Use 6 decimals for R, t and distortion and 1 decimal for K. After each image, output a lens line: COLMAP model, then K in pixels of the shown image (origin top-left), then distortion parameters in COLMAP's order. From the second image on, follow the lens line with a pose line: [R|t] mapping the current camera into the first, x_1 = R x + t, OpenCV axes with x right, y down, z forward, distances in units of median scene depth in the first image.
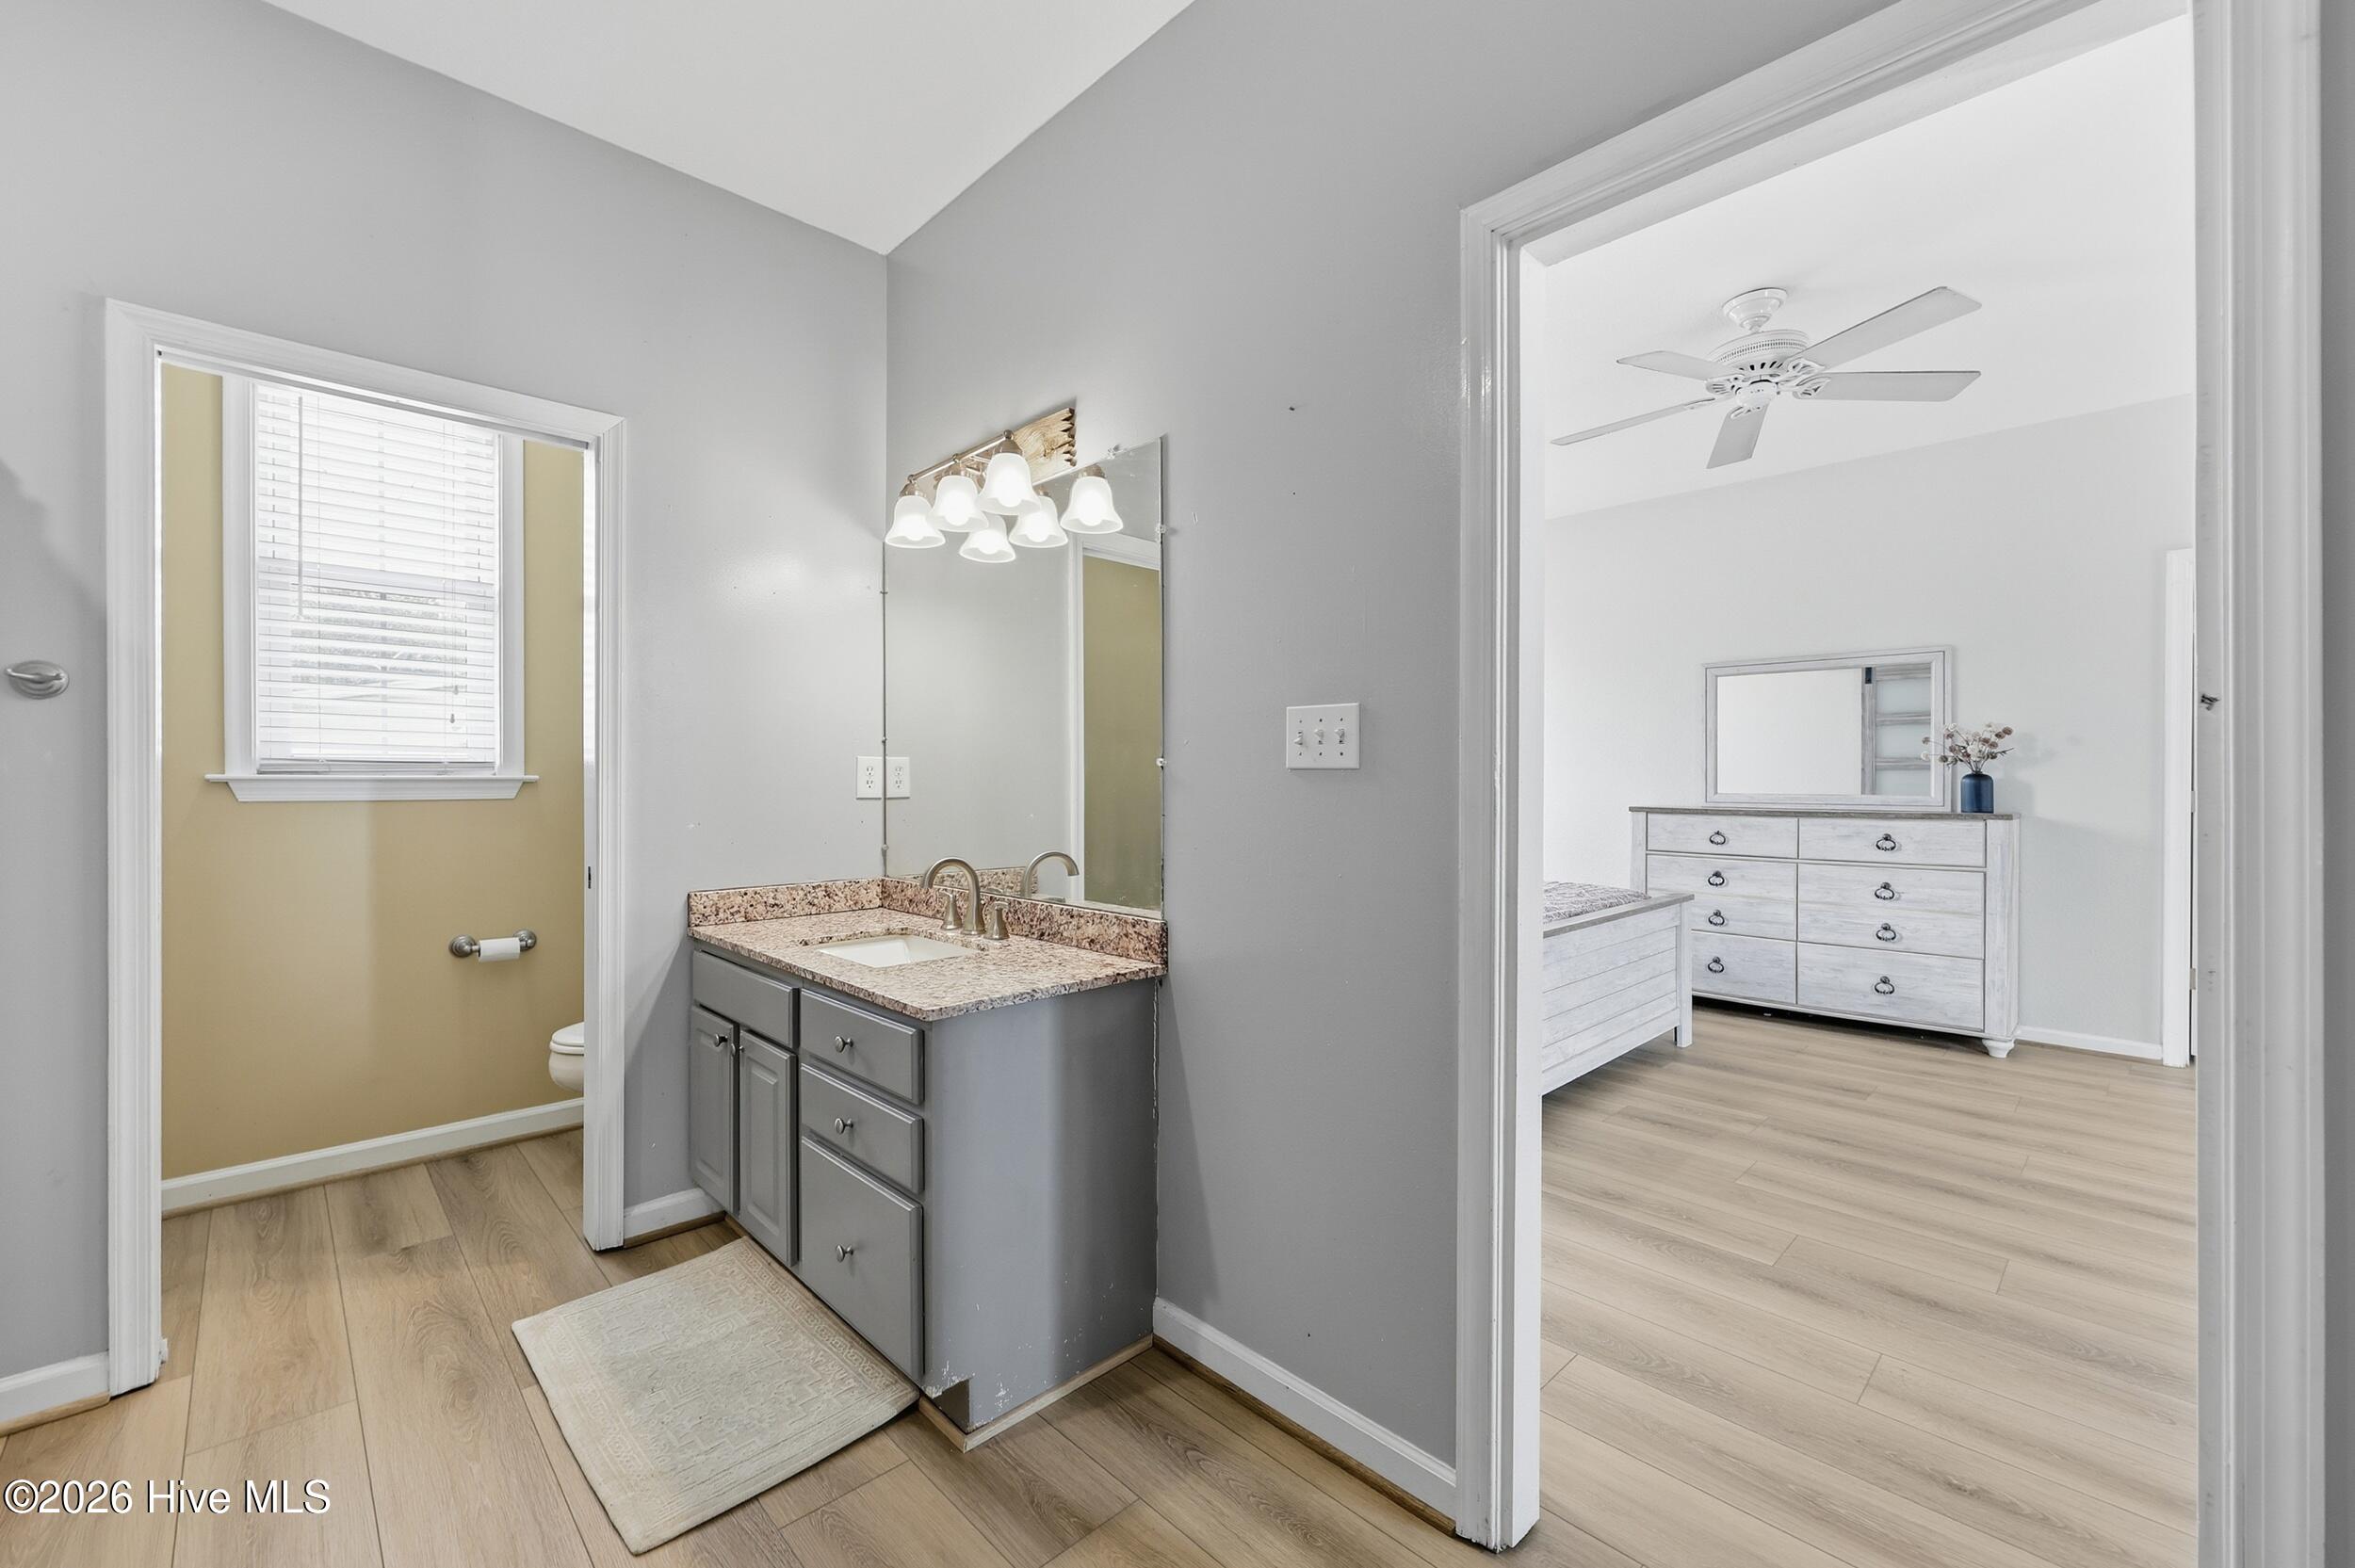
lens RADIAL K [[963.7, 0, 1164.9], [0, 963.7, 779.8], [0, 0, 1]] dist [-0.001897, 0.000973]
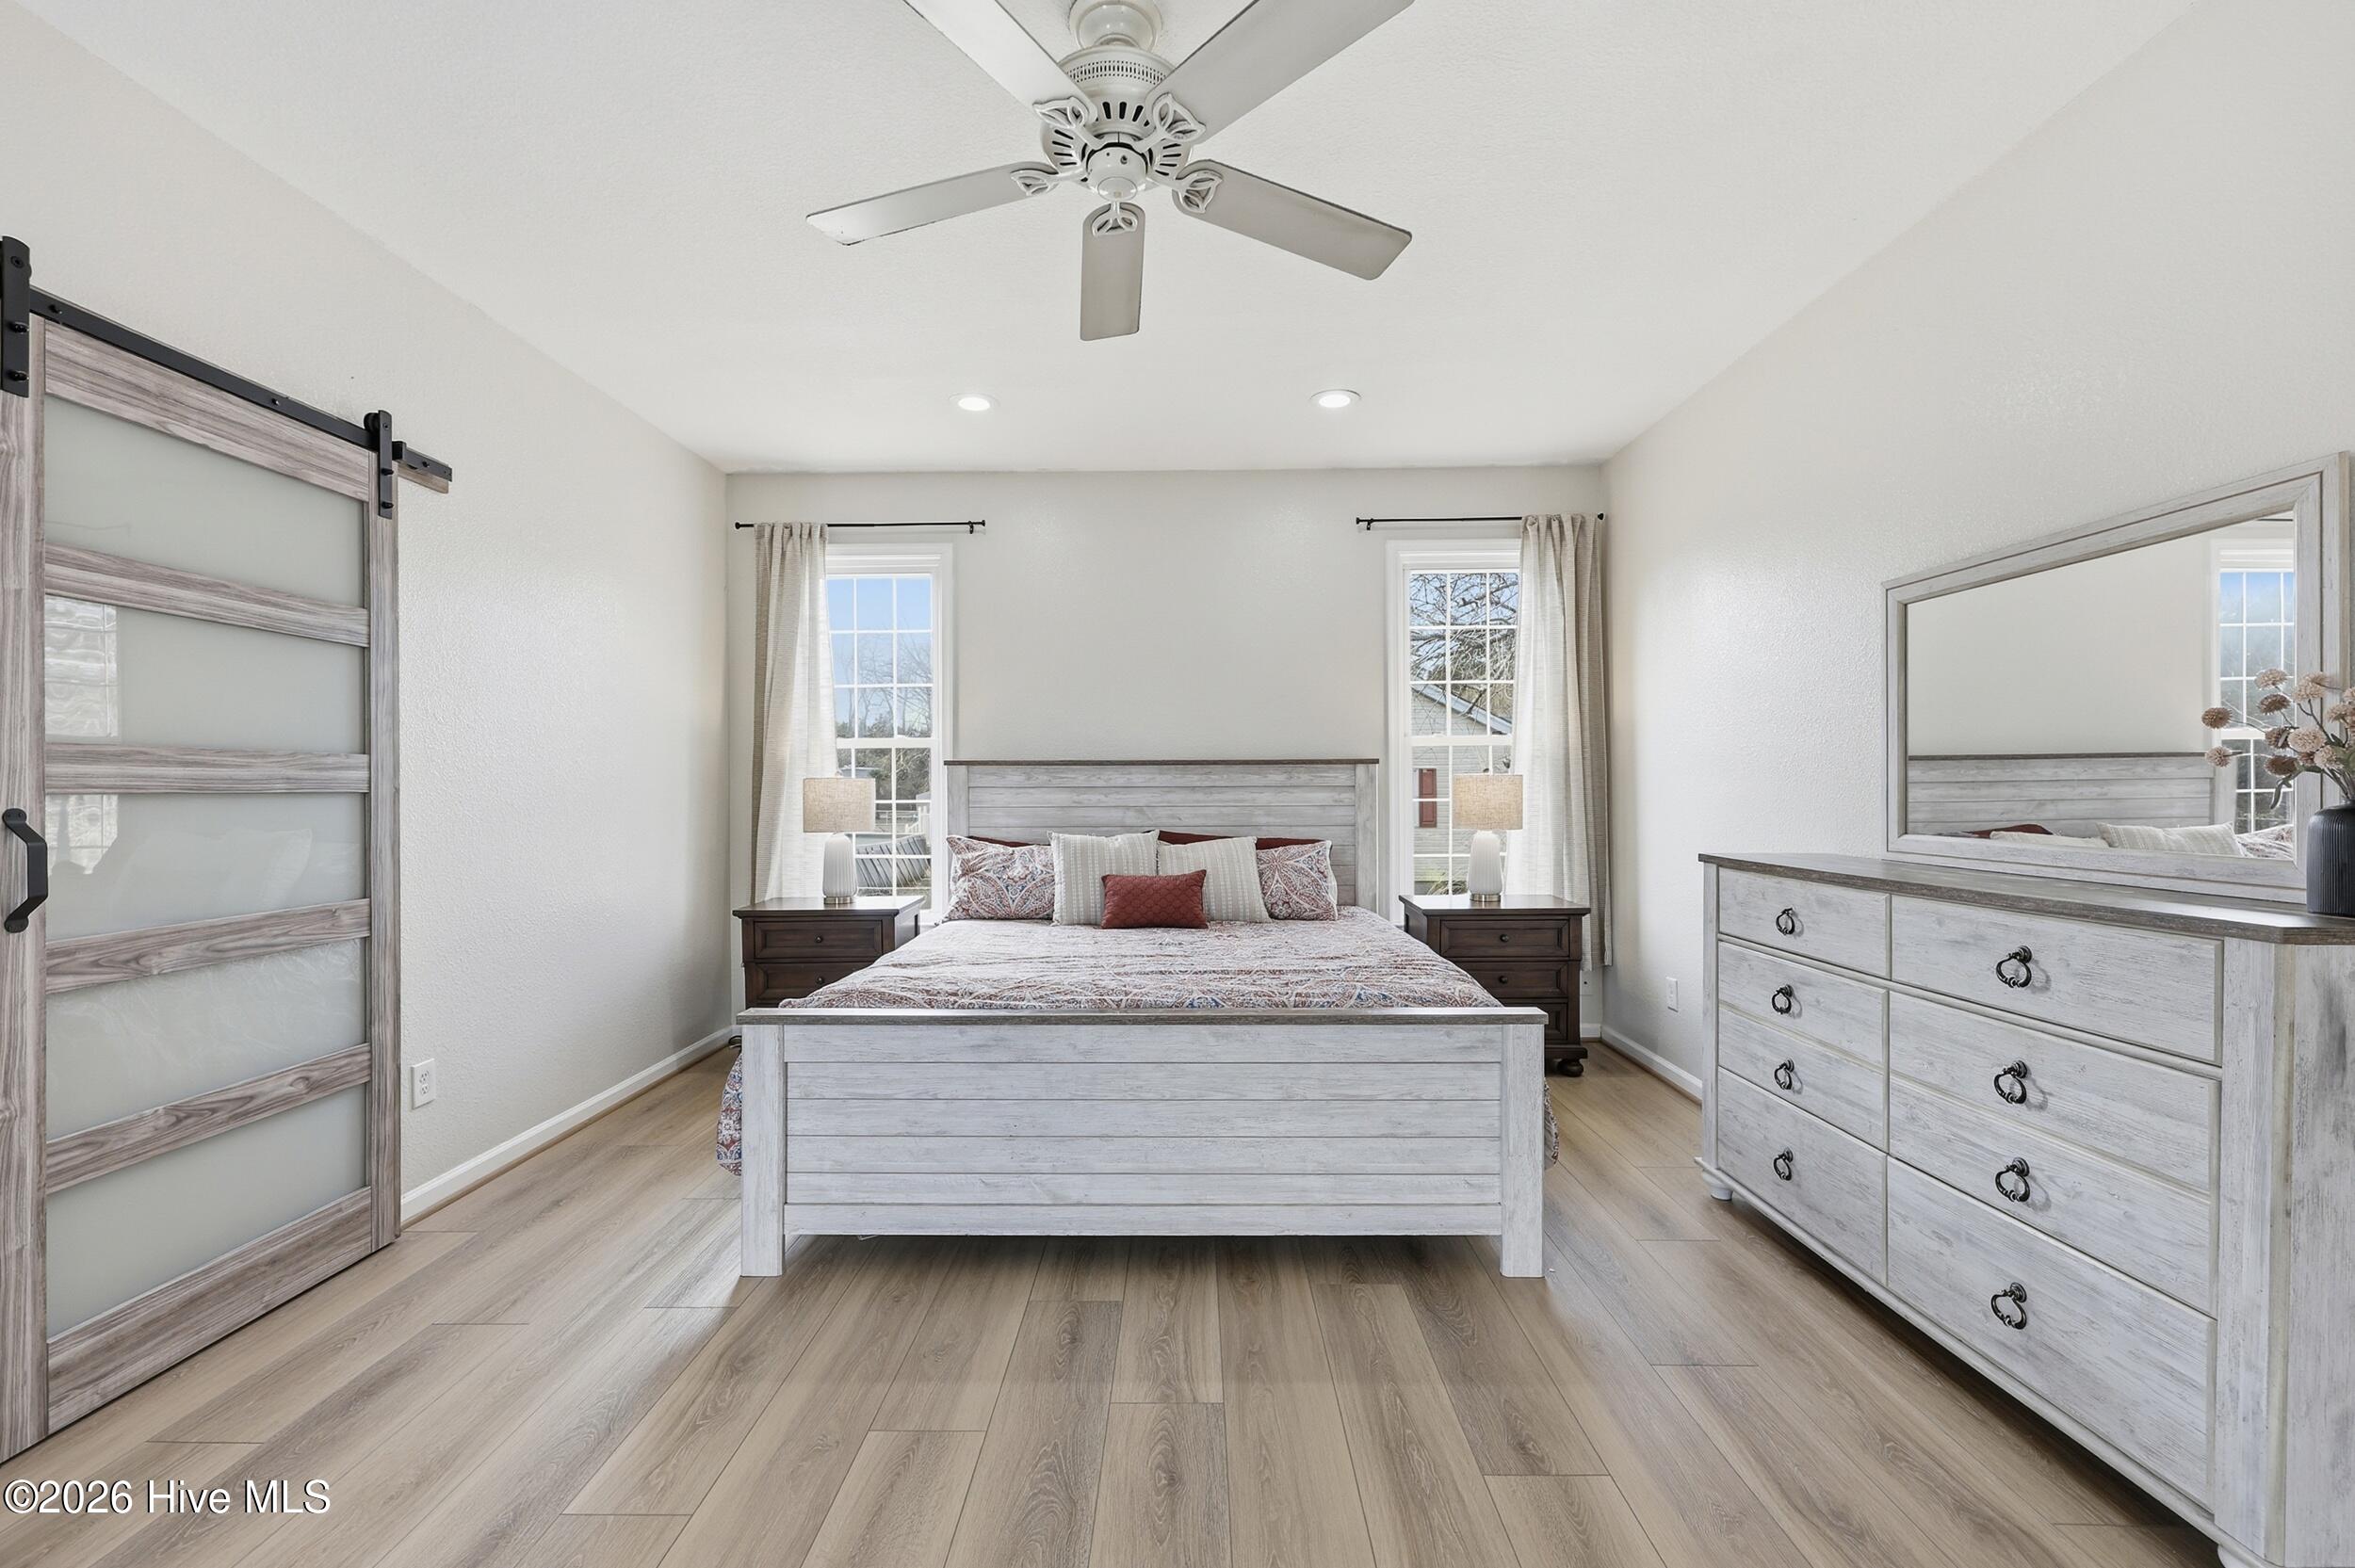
lens RADIAL K [[963.7, 0, 1167.7], [0, 963.7, 788.7], [0, 0, 1]] dist [-0.001897, 0.000973]
pose [[0.713149, 0.000199, -0.701013, 0.789481], [0.000205, 1.000000, 0.000493, -0.013241], [0.701013, -0.000495, 0.713149, 0.444671]]
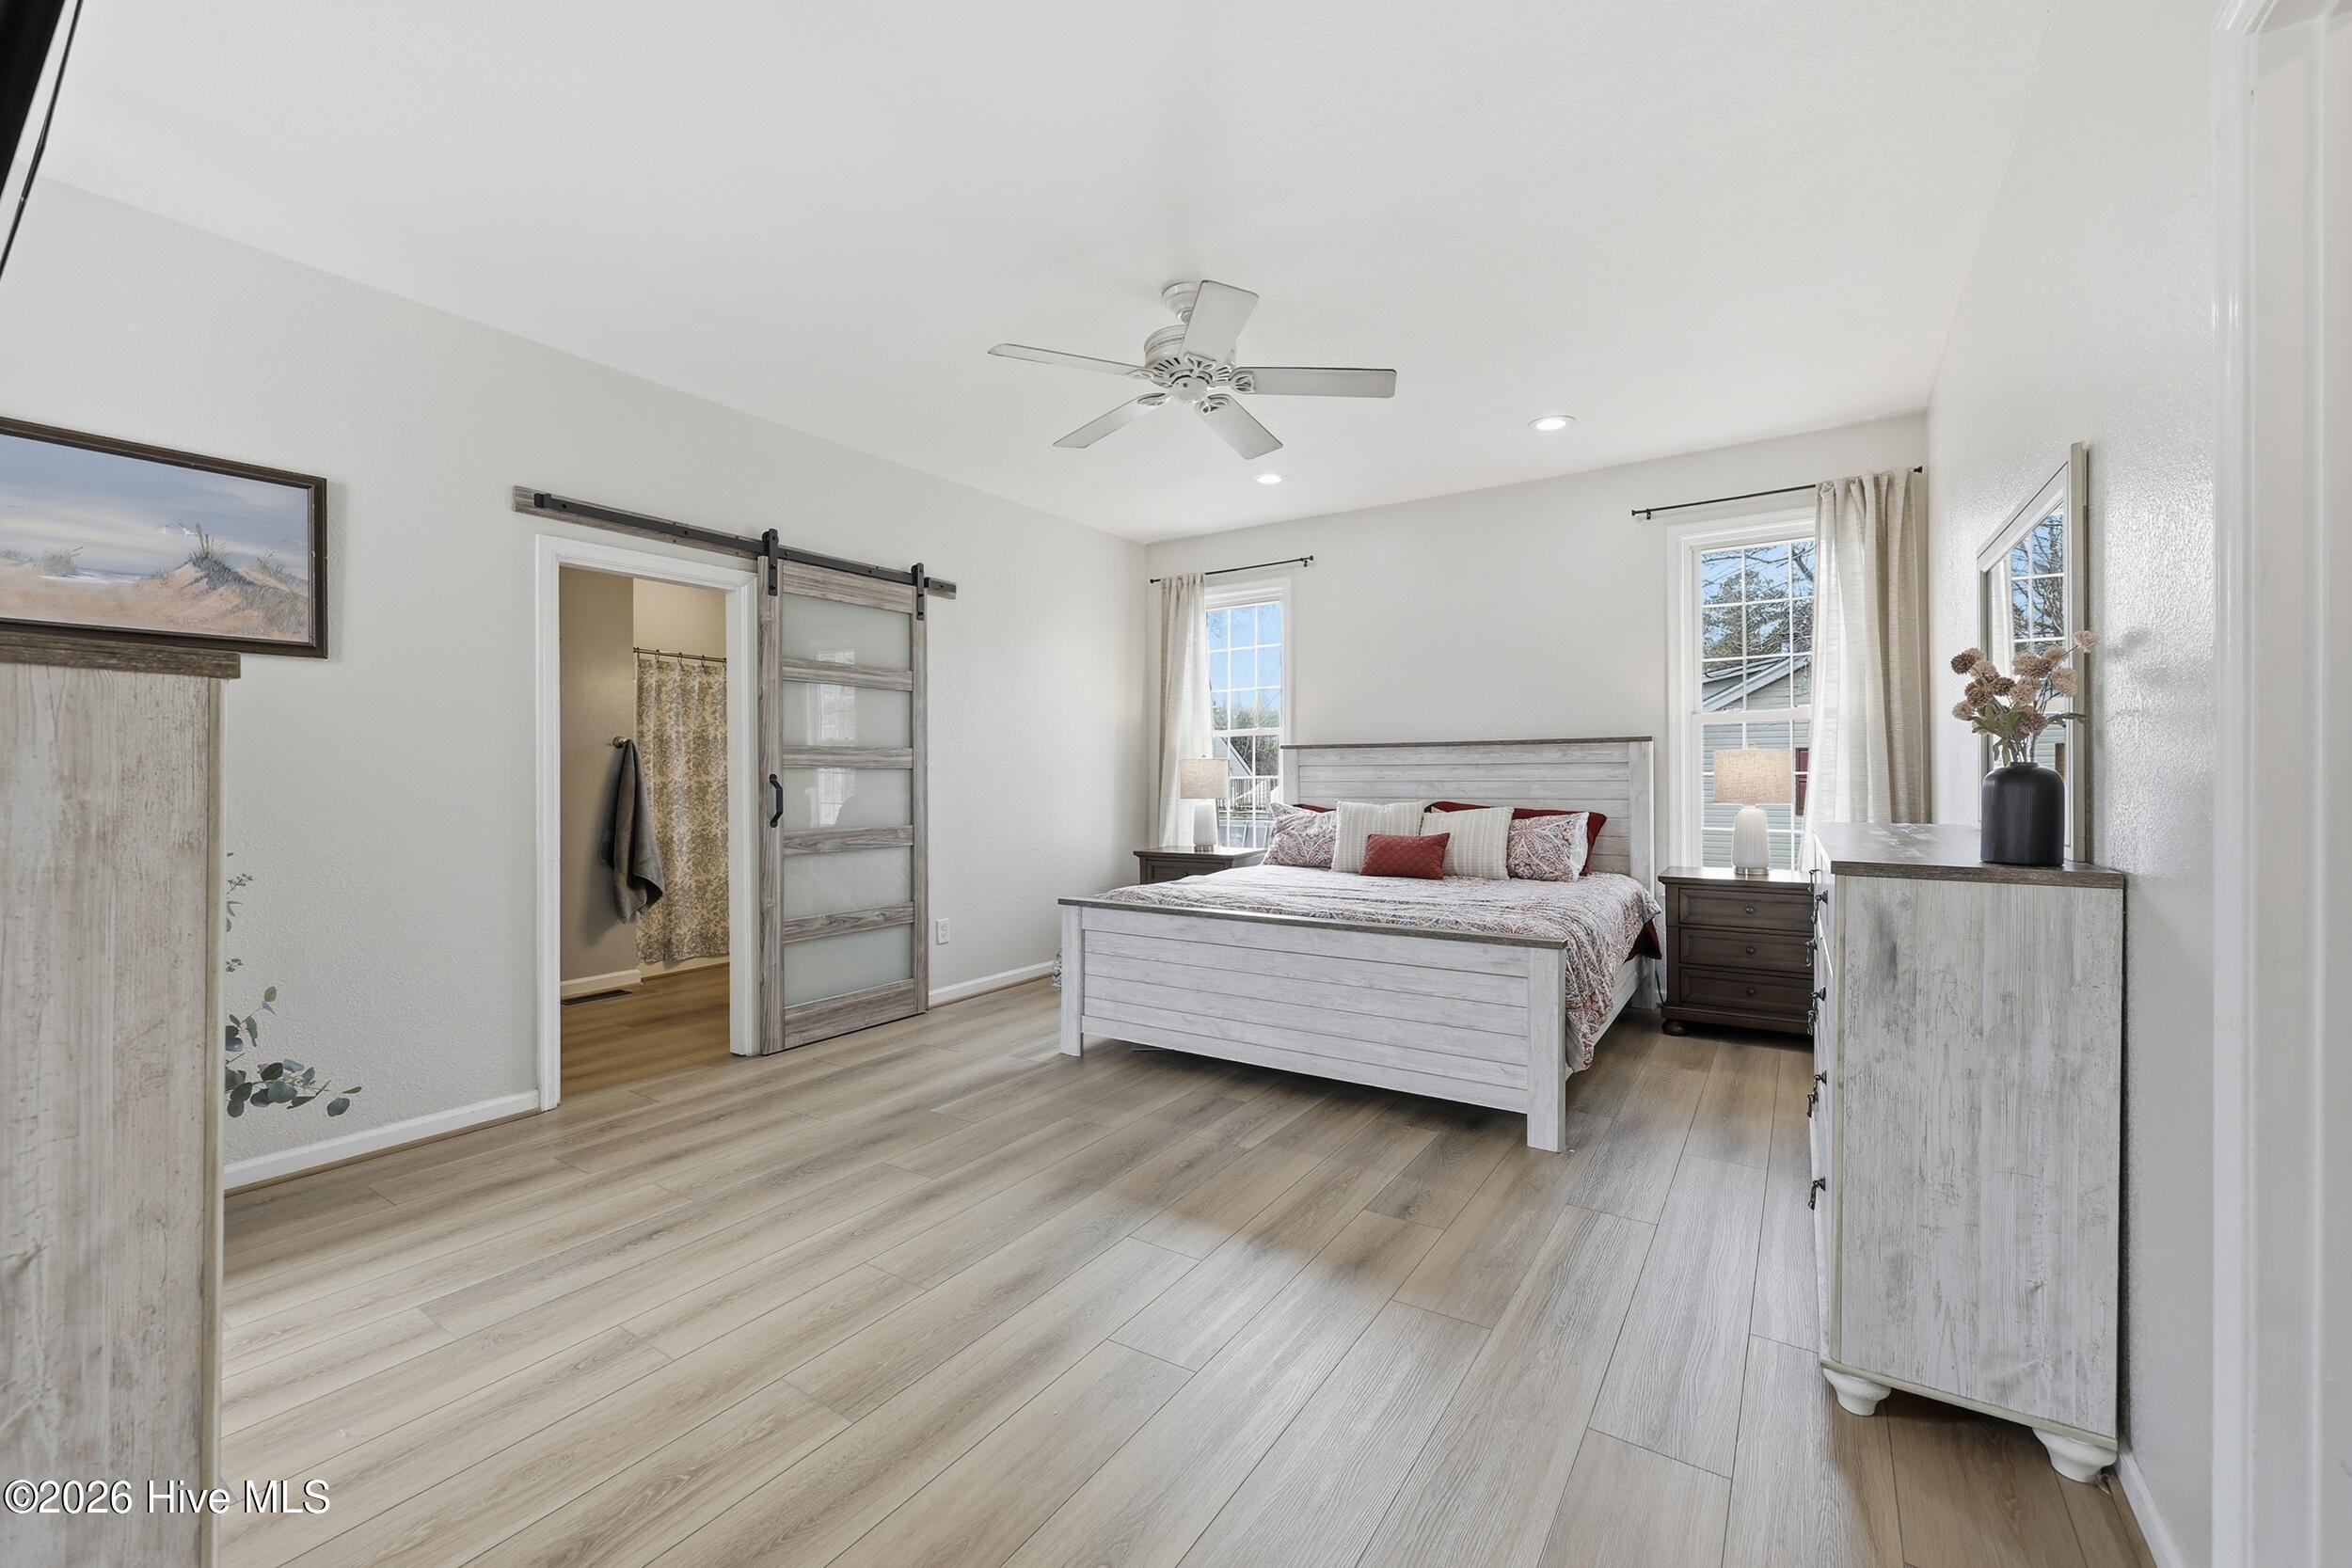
lens RADIAL K [[962.5, 0, 1161.8], [0, 962.5, 770.8], [0, 0, 1]] dist [-0.001897, 0.000973]
pose [[0.213854, -0.002154, -0.976863, 1.175959], [0.002567, 0.999995, -0.001643, -0.005267], [0.976862, -0.002157, 0.213858, 0.568308]]
